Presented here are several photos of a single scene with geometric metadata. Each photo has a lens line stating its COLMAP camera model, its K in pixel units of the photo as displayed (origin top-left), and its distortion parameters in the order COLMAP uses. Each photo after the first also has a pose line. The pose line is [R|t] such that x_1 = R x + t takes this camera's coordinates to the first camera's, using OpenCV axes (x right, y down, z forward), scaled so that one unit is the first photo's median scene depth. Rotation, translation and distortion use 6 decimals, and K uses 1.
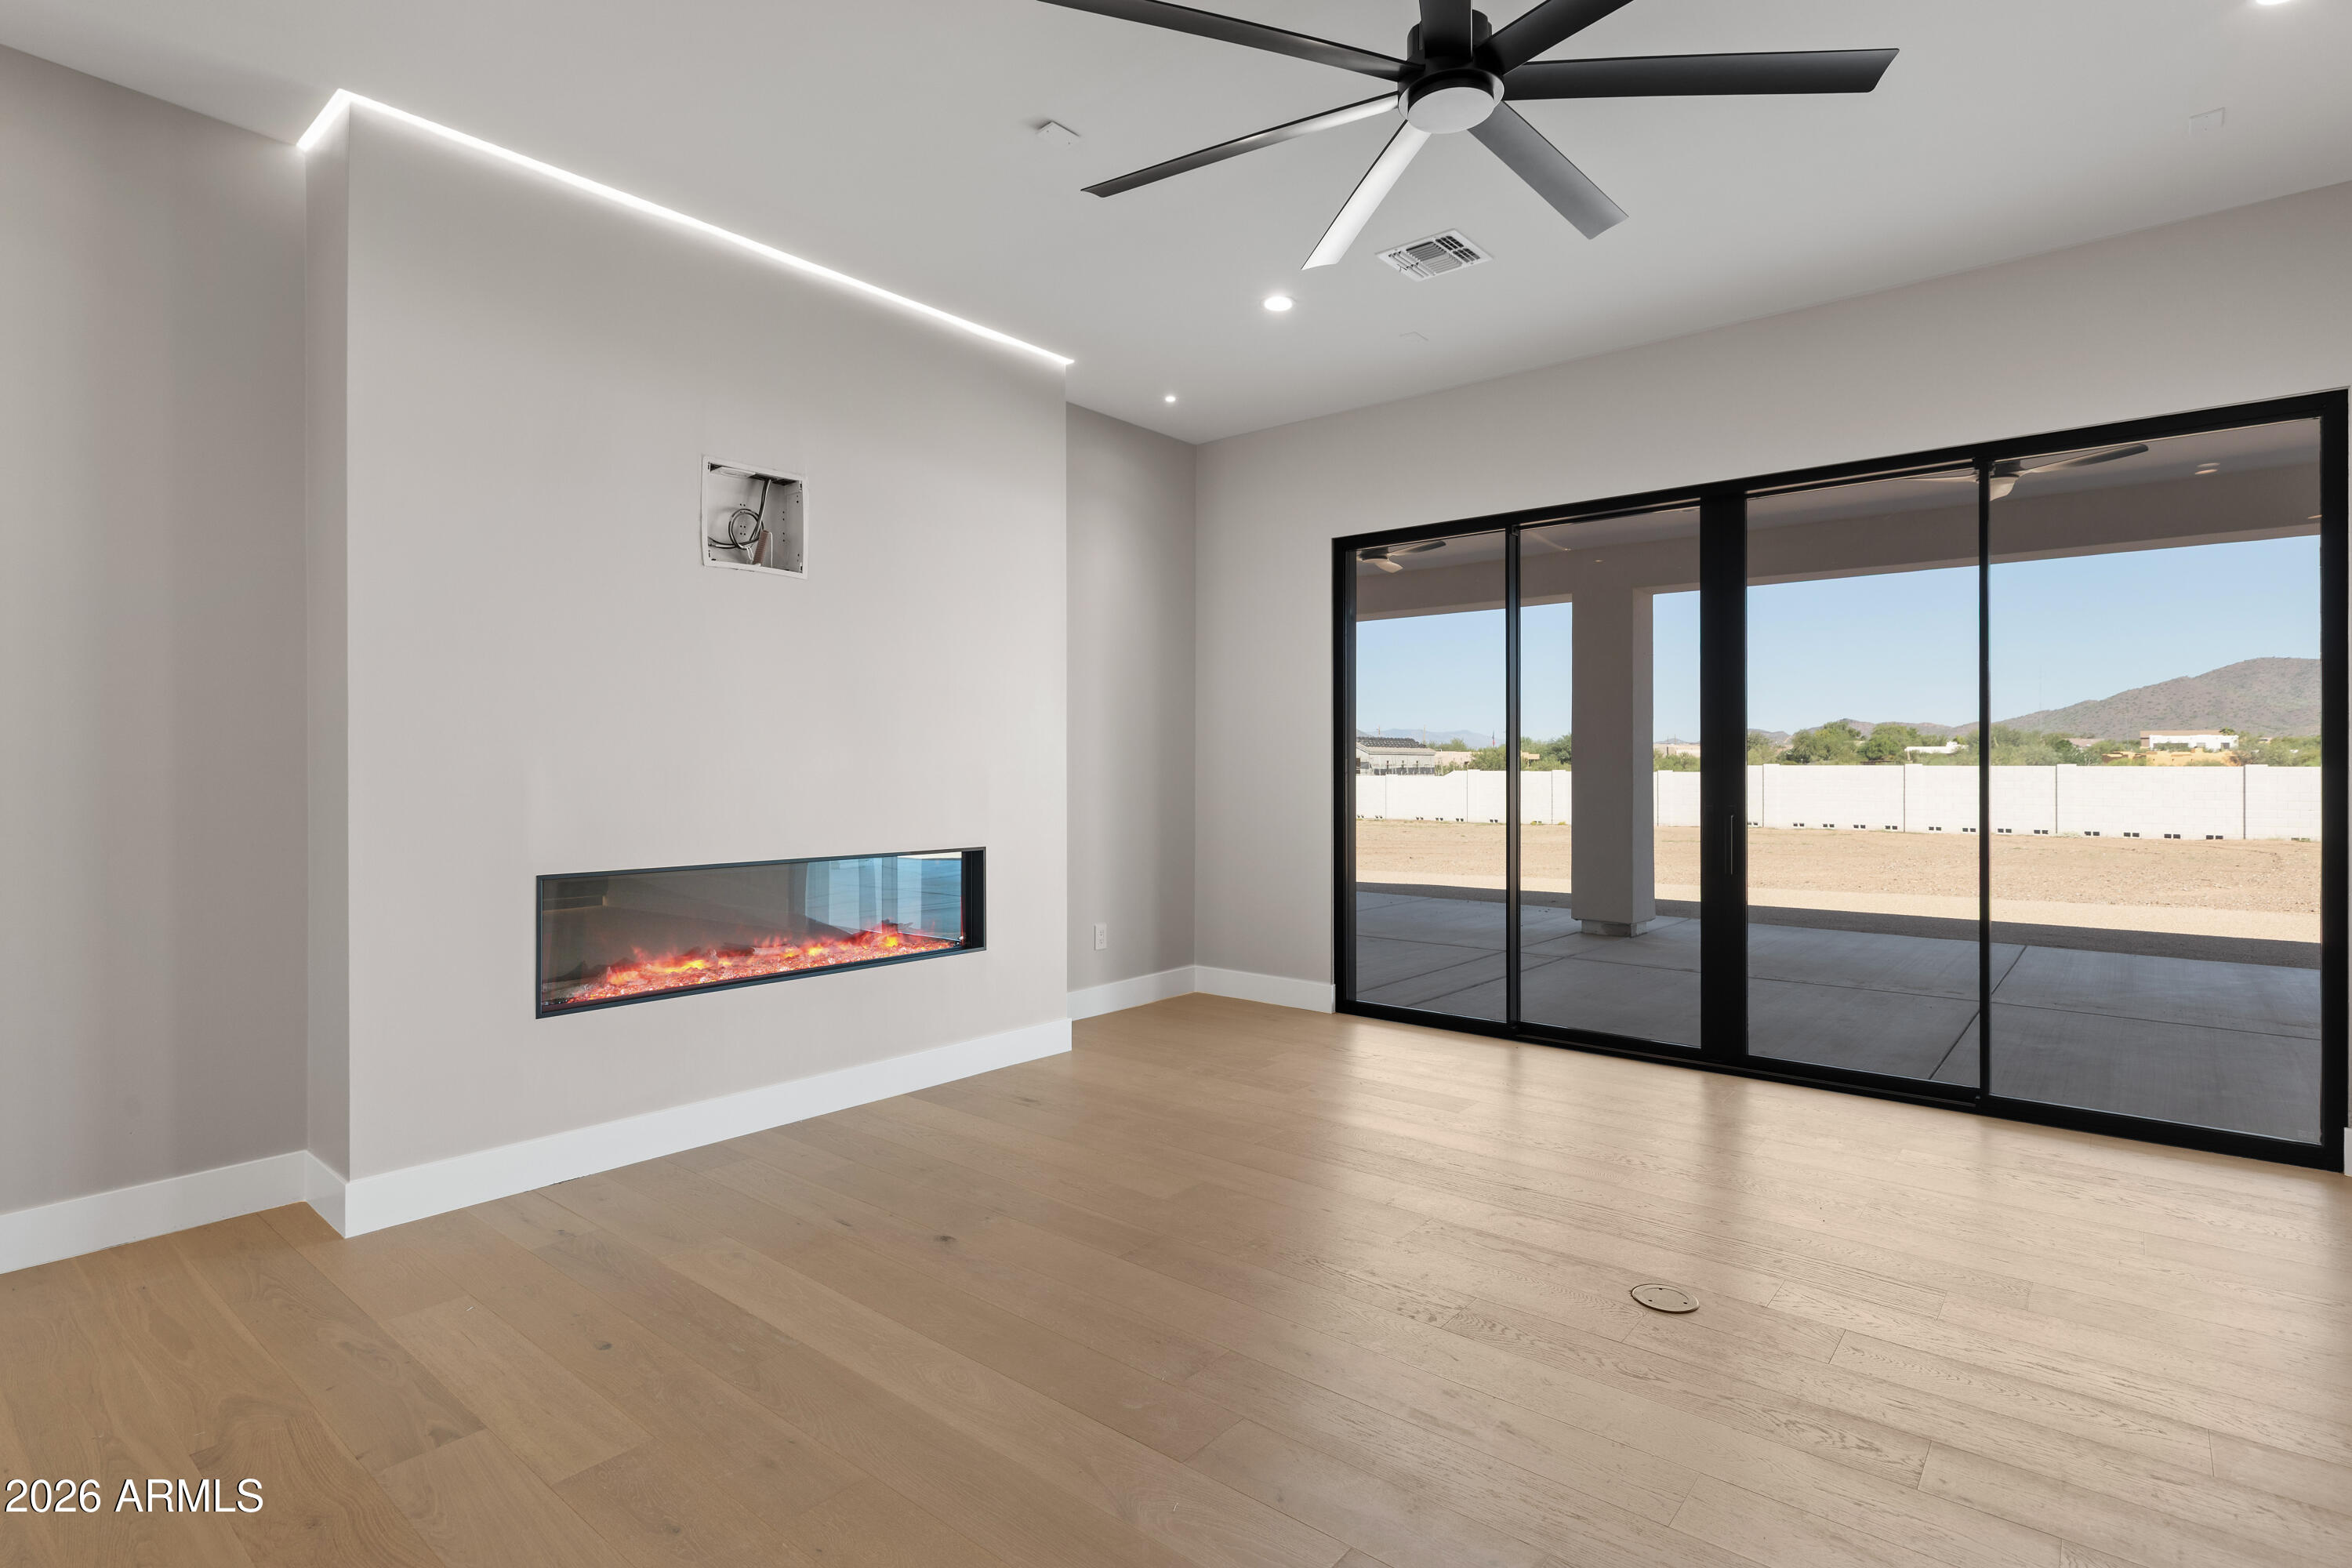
lens RADIAL K [[1166.0, 0, 1174.2], [0, 1166.0, 755.3], [0, 0, 1]] dist [-0.004255, 0.000034]
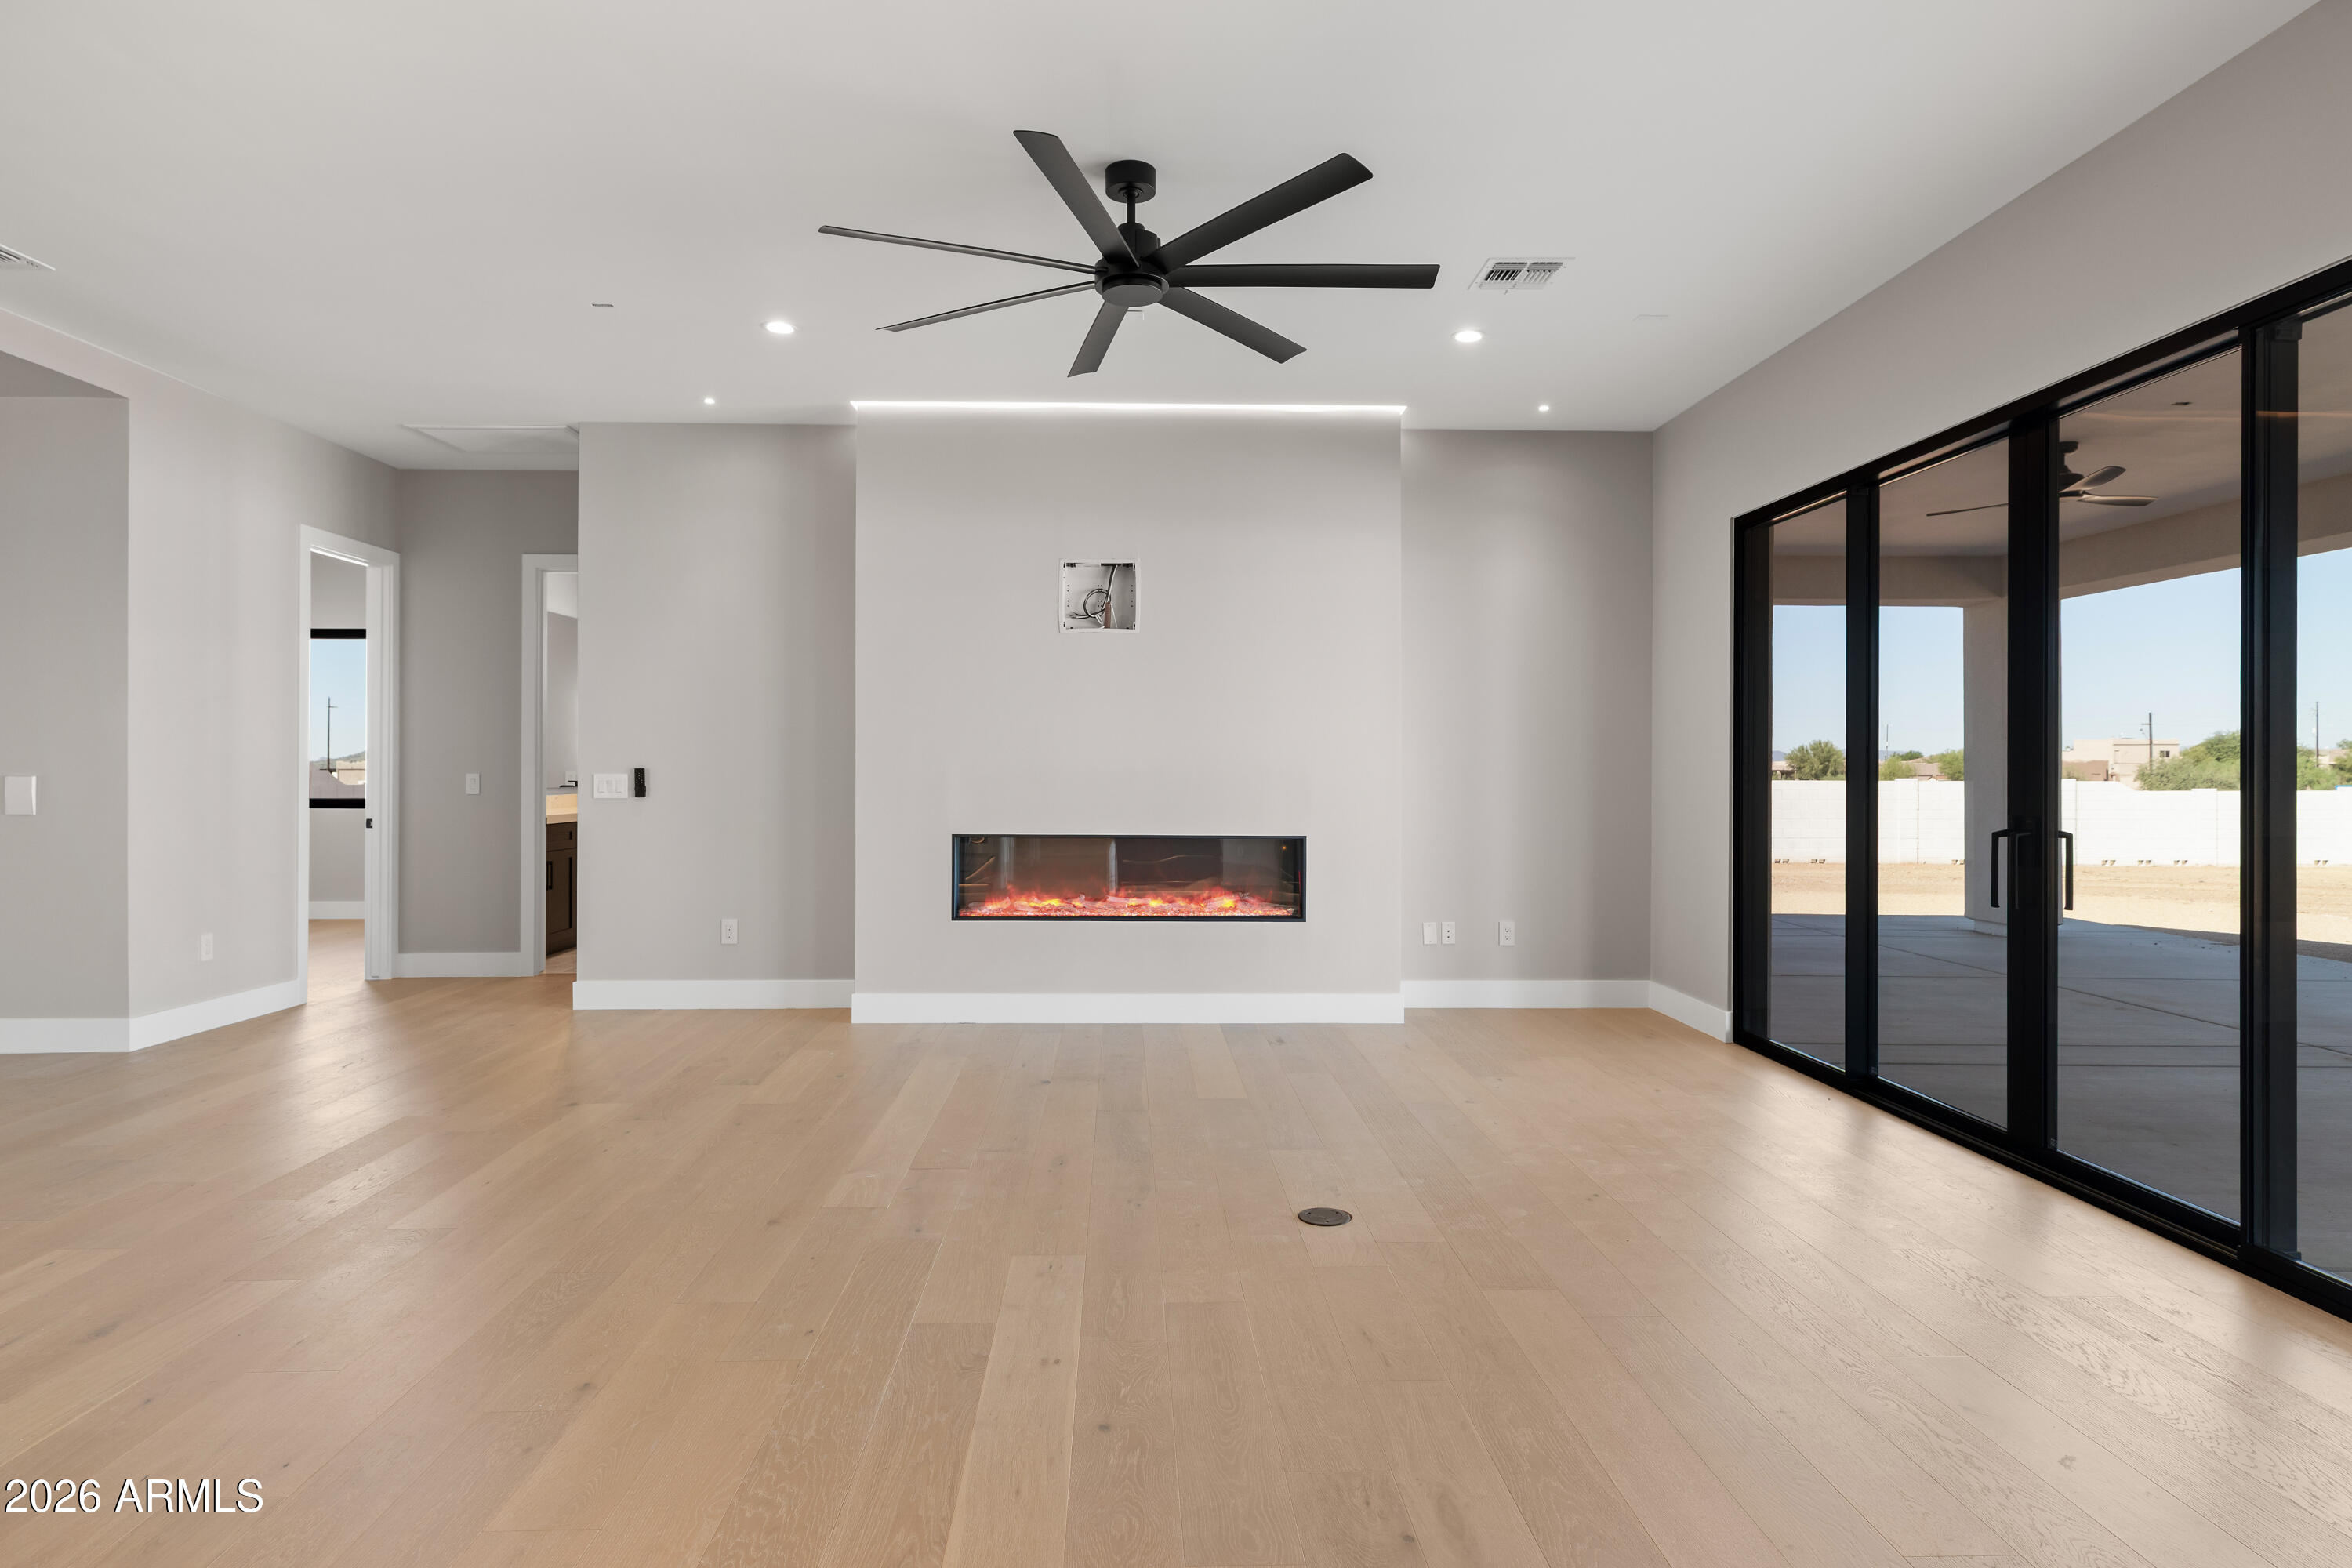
lens RADIAL K [[1294.9, 0, 1168.0], [0, 1294.9, 772.4], [0, 0, 1]] dist [0.002670, 0.000458]
pose [[0.666821, 0.003527, -0.745210, 0.849436], [0.003177, 0.999966, 0.007576, 0.001991], [0.745211, -0.007419, 0.666787, 0.001530]]
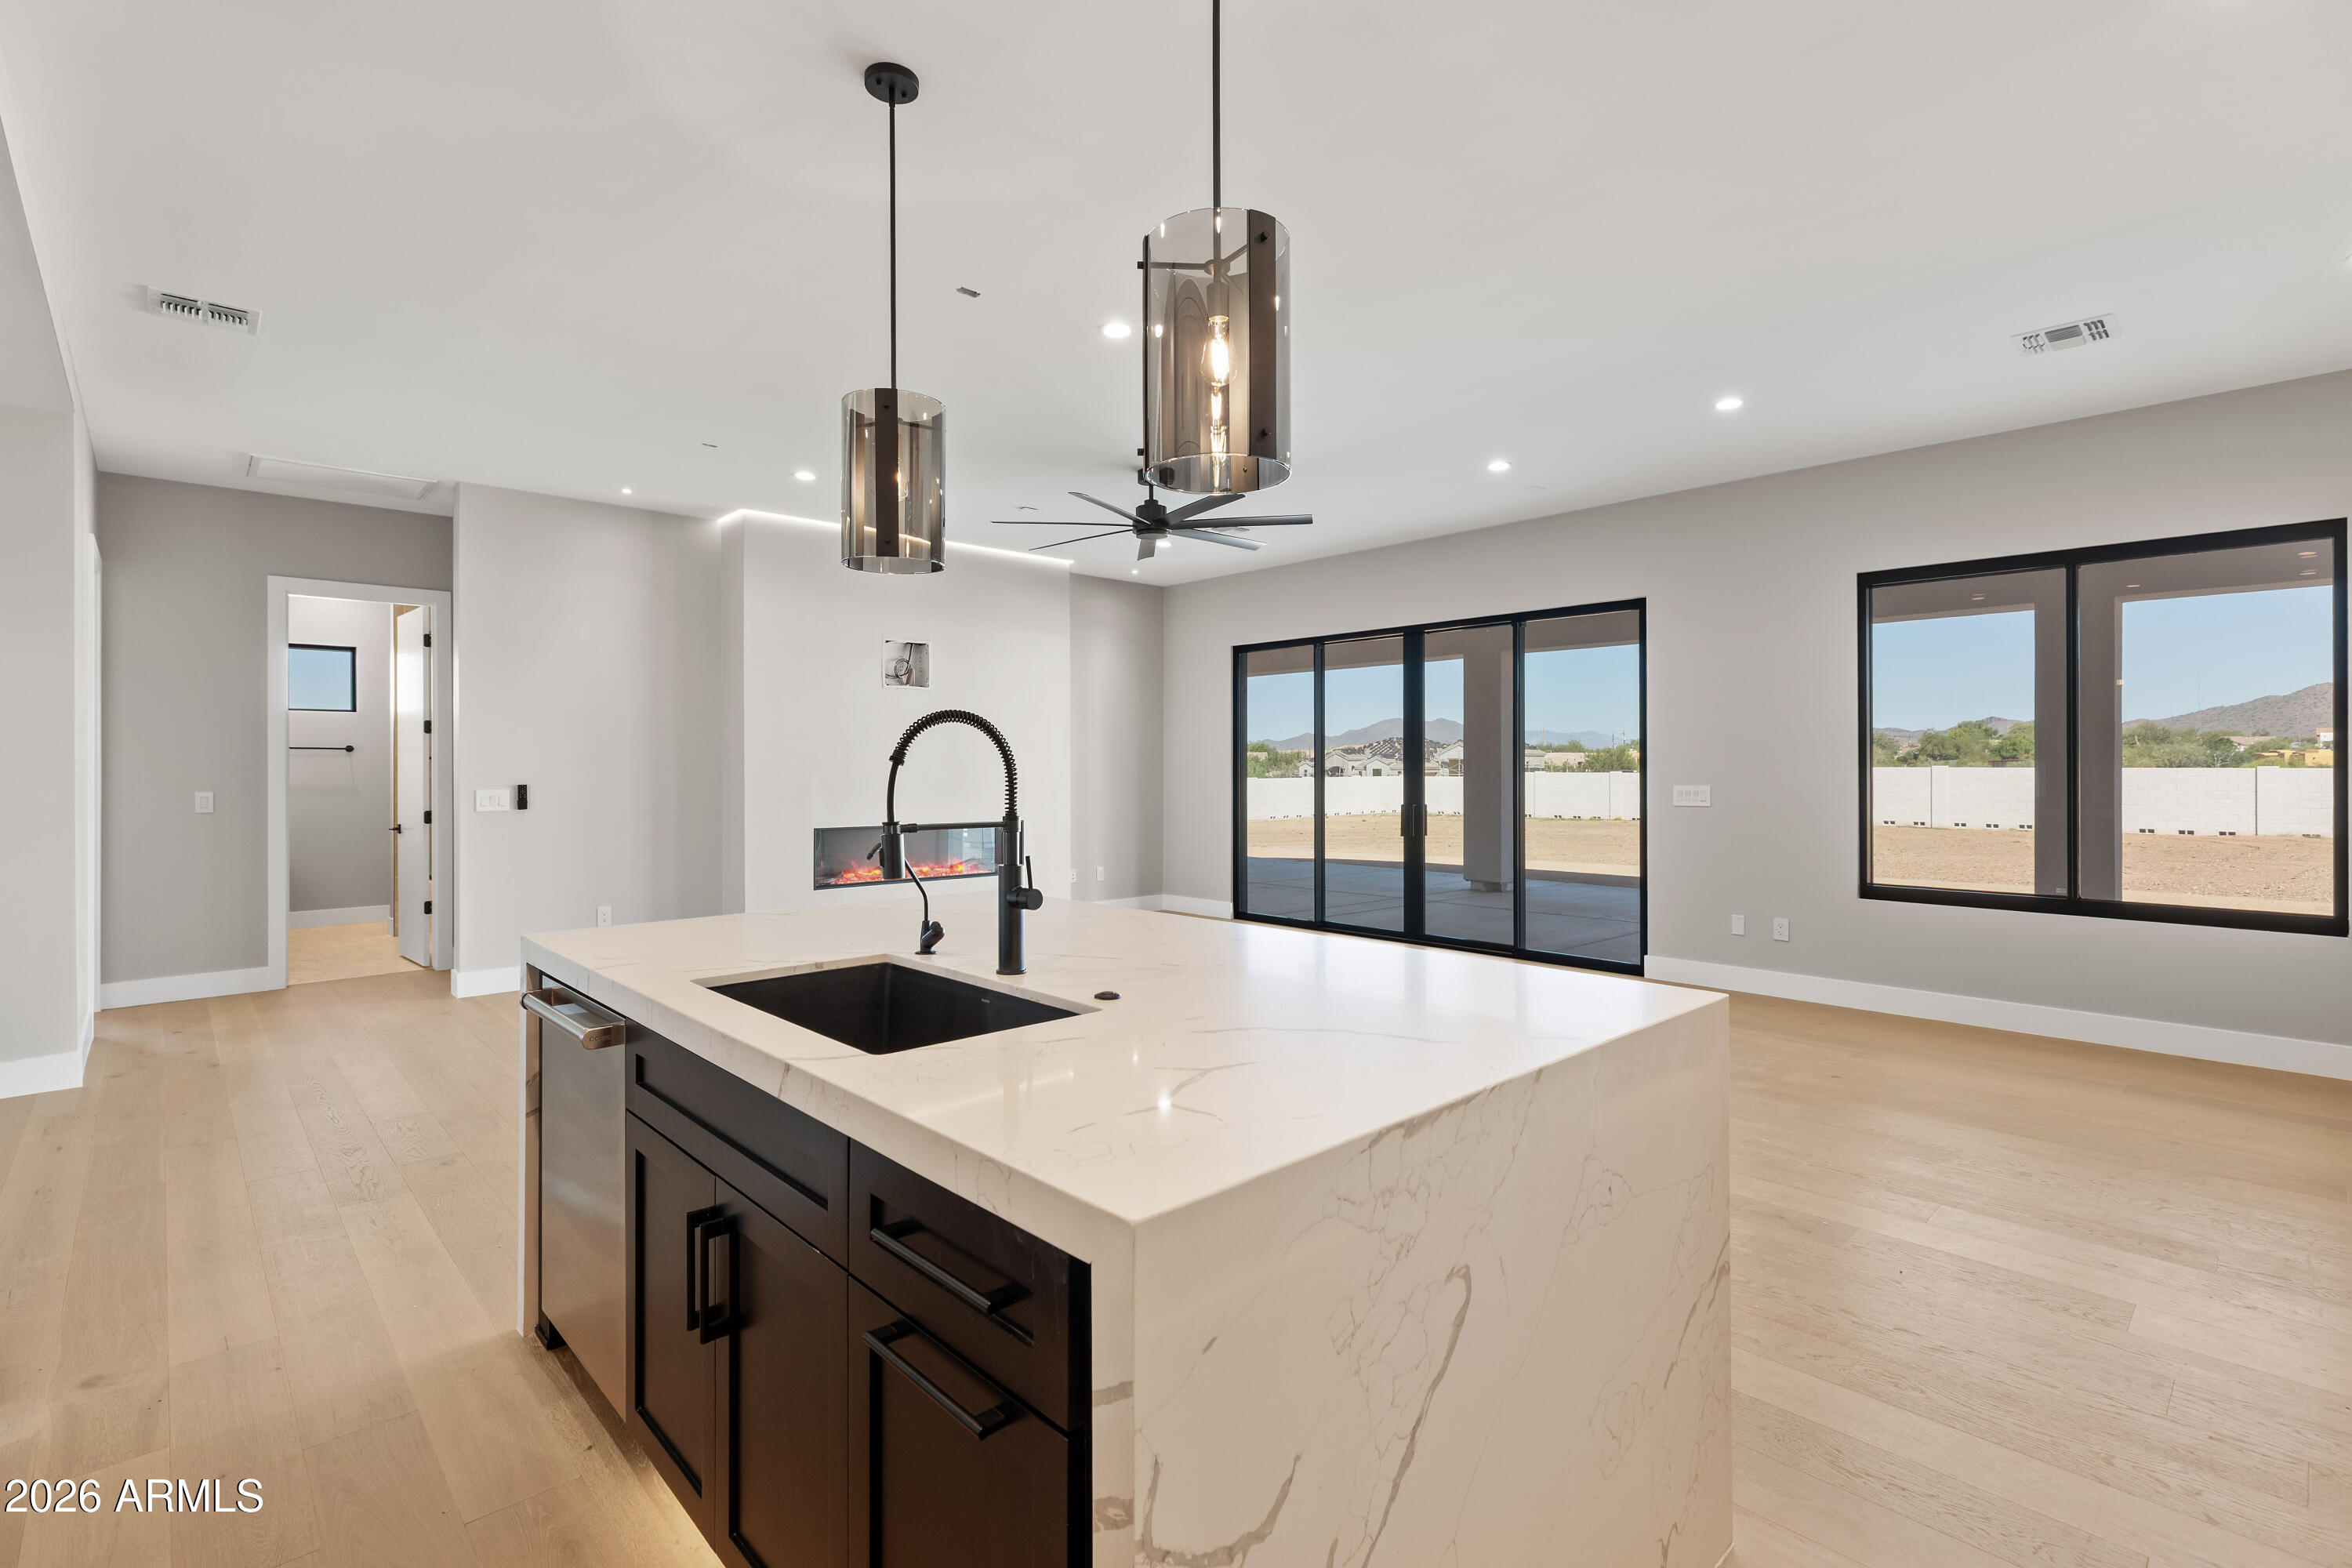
lens RADIAL K [[1058.8, 0, 1162.6], [0, 1058.8, 767.7], [0, 0, 1]] dist [0.002485, -0.000107]
pose [[0.991439, -0.001556, -0.130562, 0.342239], [0.002884, 0.999946, 0.009987, -0.030458], [0.130540, -0.010278, 0.991390, -0.824887]]
